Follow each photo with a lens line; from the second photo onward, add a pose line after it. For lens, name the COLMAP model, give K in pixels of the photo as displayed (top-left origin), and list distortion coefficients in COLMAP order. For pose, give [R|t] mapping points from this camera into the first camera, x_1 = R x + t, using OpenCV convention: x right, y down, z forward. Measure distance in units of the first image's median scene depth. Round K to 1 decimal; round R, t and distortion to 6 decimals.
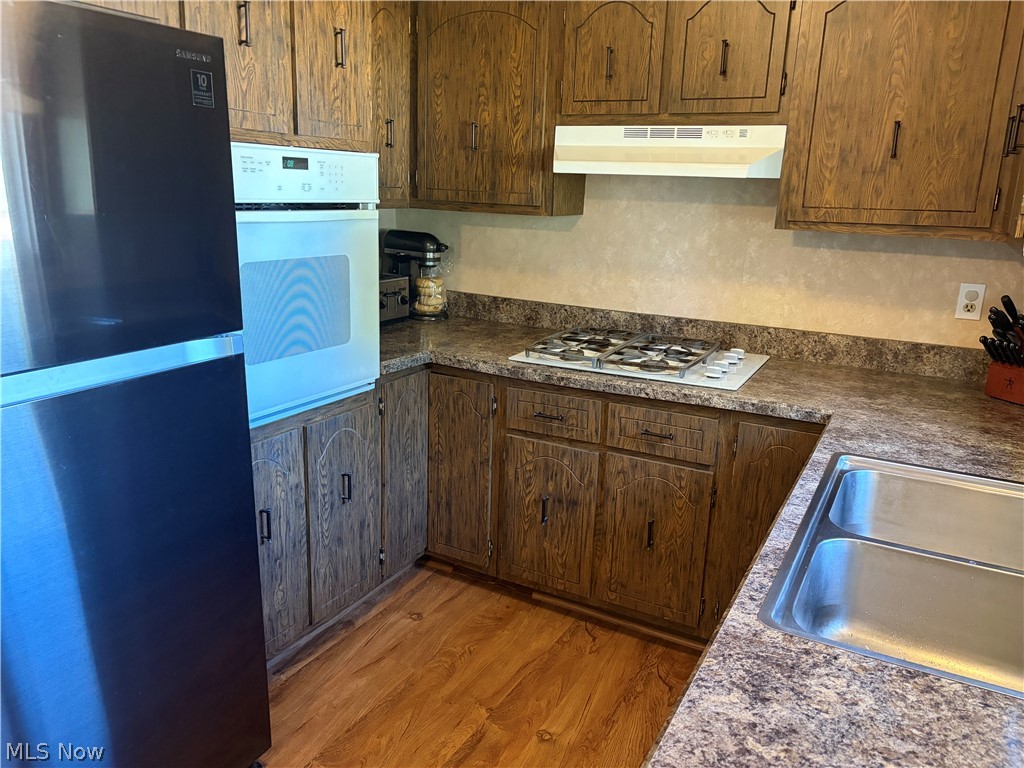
lens RADIAL K [[771.3, 0, 509.2], [0, 771.3, 388.0], [0, 0, 1]] dist [0.062689, -0.071120]
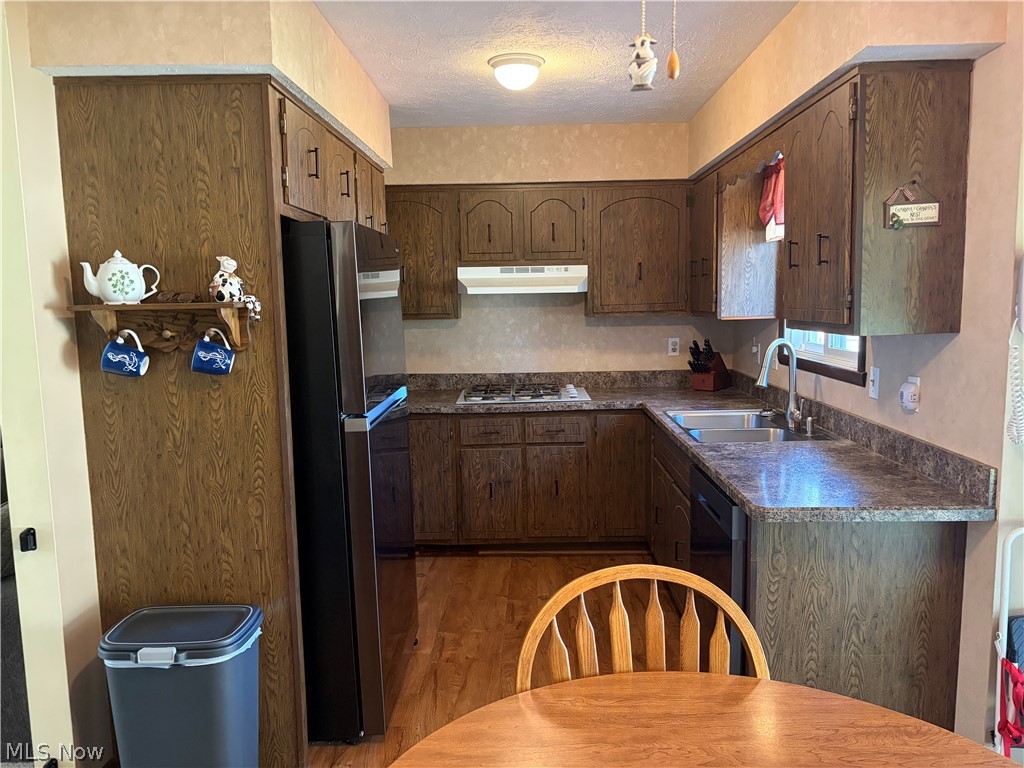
lens RADIAL K [[771.3, 0, 506.2], [0, 771.3, 395.8], [0, 0, 1]] dist [0.062689, -0.071120]
pose [[0.887897, -0.108202, 0.447137, -0.666451], [0.162067, 0.983207, -0.083897, 0.105495], [-0.430550, 0.146958, 0.890522, -0.540468]]
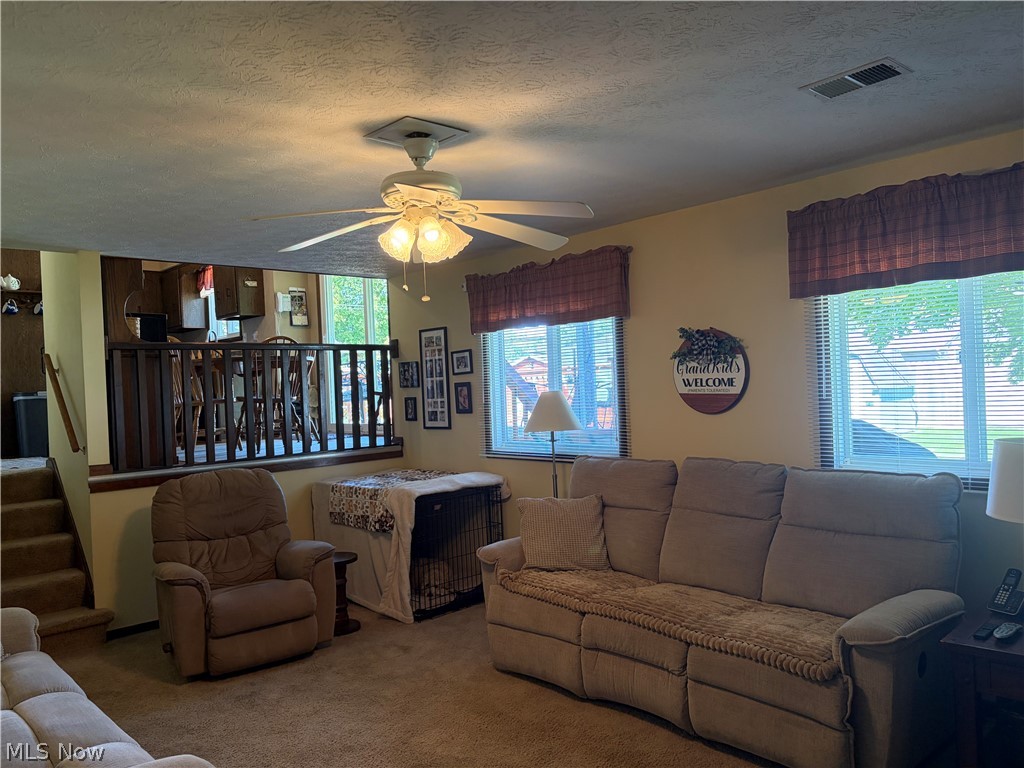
lens RADIAL K [[771.3, 0, 506.2], [0, 771.3, 389.7], [0, 0, 1]] dist [0.062689, -0.071120]
pose [[0.322159, -0.050877, 0.945318, -2.708638], [0.288178, 0.956436, -0.046734, 0.825581], [-0.901758, 0.287475, 0.322786, -1.948055]]
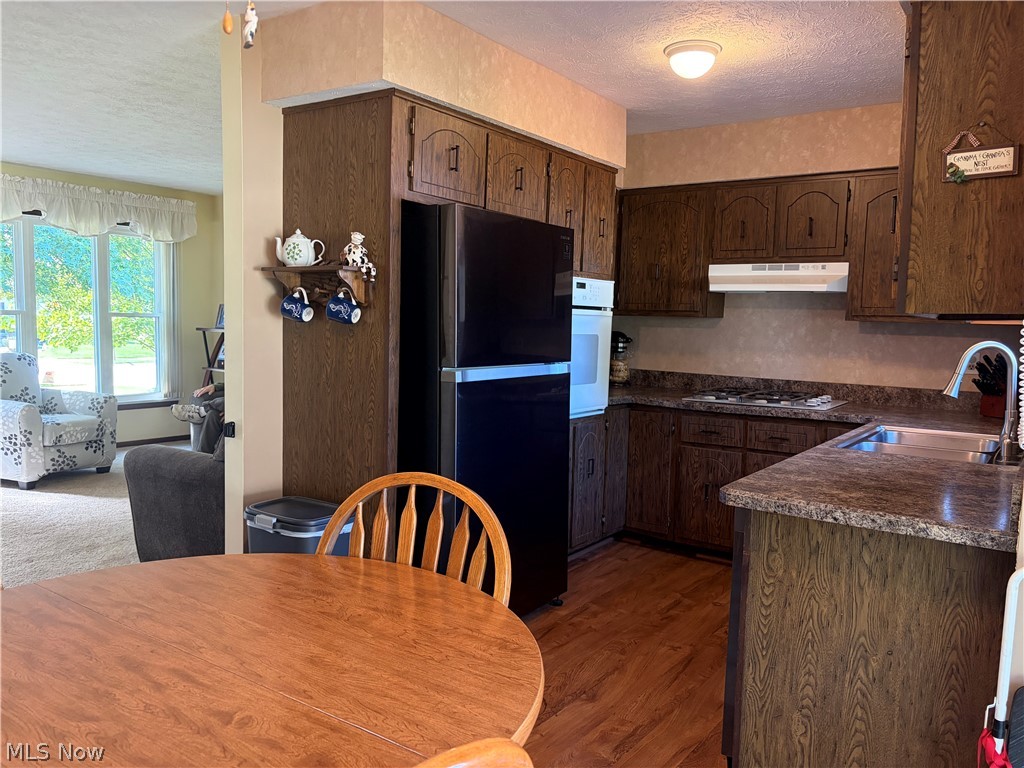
lens RADIAL K [[771.3, 0, 516.9], [0, 771.3, 392.3], [0, 0, 1]] dist [0.062689, -0.071120]
pose [[0.993768, 0.006445, -0.111277, -0.175195], [-0.024854, 0.986005, -0.164852, 0.237910], [0.108658, 0.166590, 0.980021, -0.690987]]
